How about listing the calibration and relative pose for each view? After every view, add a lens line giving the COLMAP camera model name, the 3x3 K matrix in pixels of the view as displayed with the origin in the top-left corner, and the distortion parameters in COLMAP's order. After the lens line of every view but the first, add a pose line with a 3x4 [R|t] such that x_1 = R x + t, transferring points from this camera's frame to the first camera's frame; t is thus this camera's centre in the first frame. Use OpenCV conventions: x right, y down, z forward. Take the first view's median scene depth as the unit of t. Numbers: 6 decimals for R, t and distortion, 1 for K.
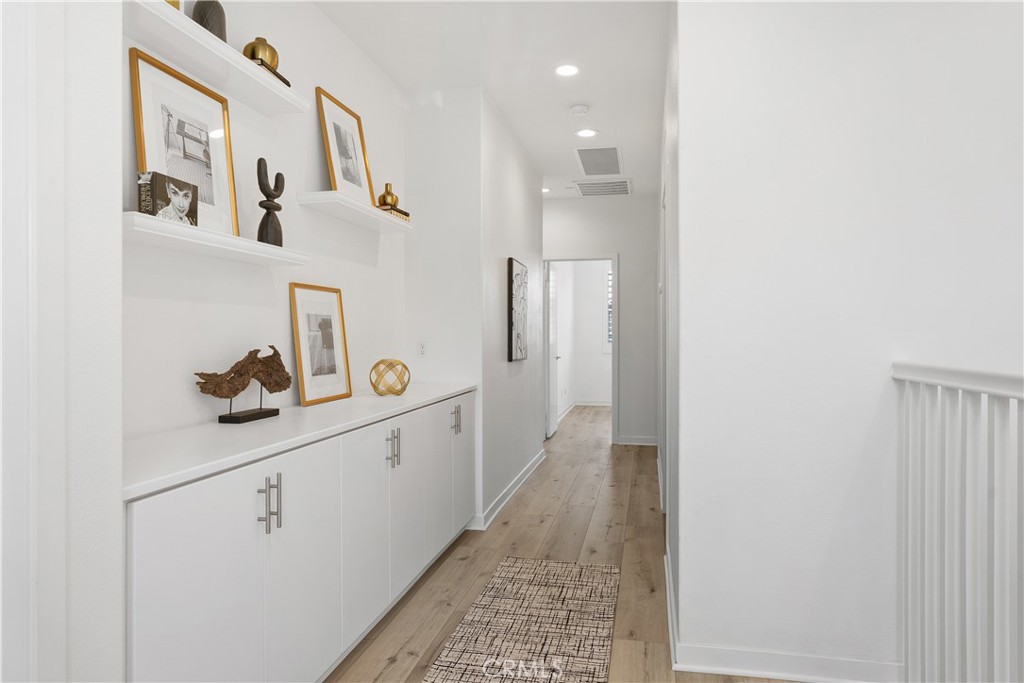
lens RADIAL K [[654.4, 0, 505.8], [0, 654.4, 336.9], [0, 0, 1]] dist [-0.019184, 0.011363]
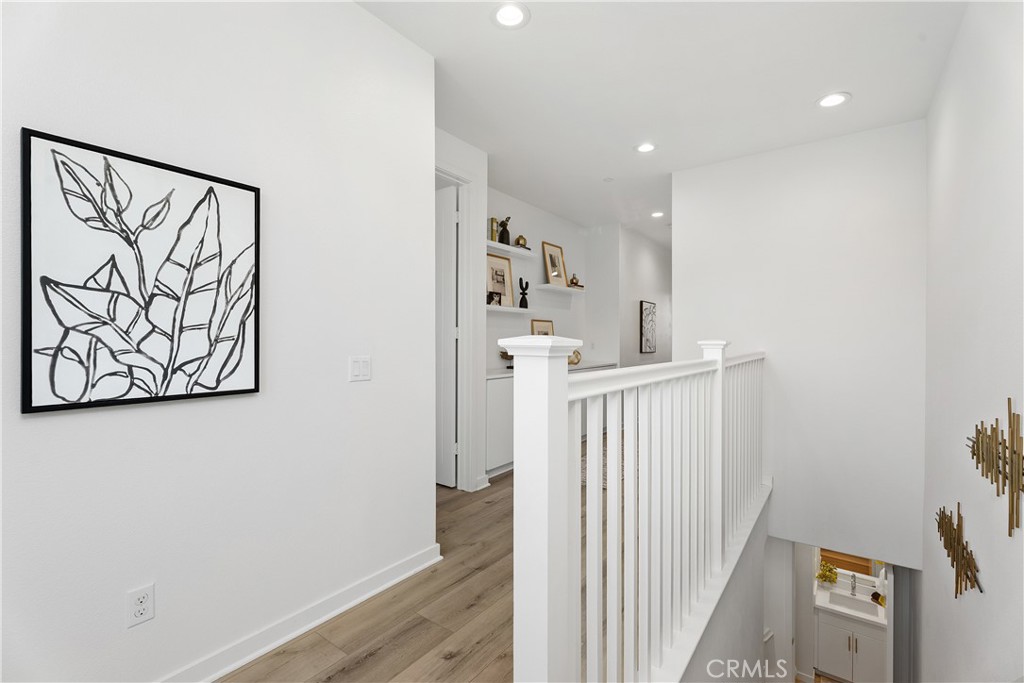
lens RADIAL K [[472.2, 0, 512.2], [0, 472.2, 340.4], [0, 0, 1]] dist [0.010494, -0.003018]
pose [[0.921037, 0.004910, -0.389445, 0.394843], [-0.004937, 0.999987, 0.000932, 0.000730], [0.389445, 0.001065, 0.921049, -0.914807]]
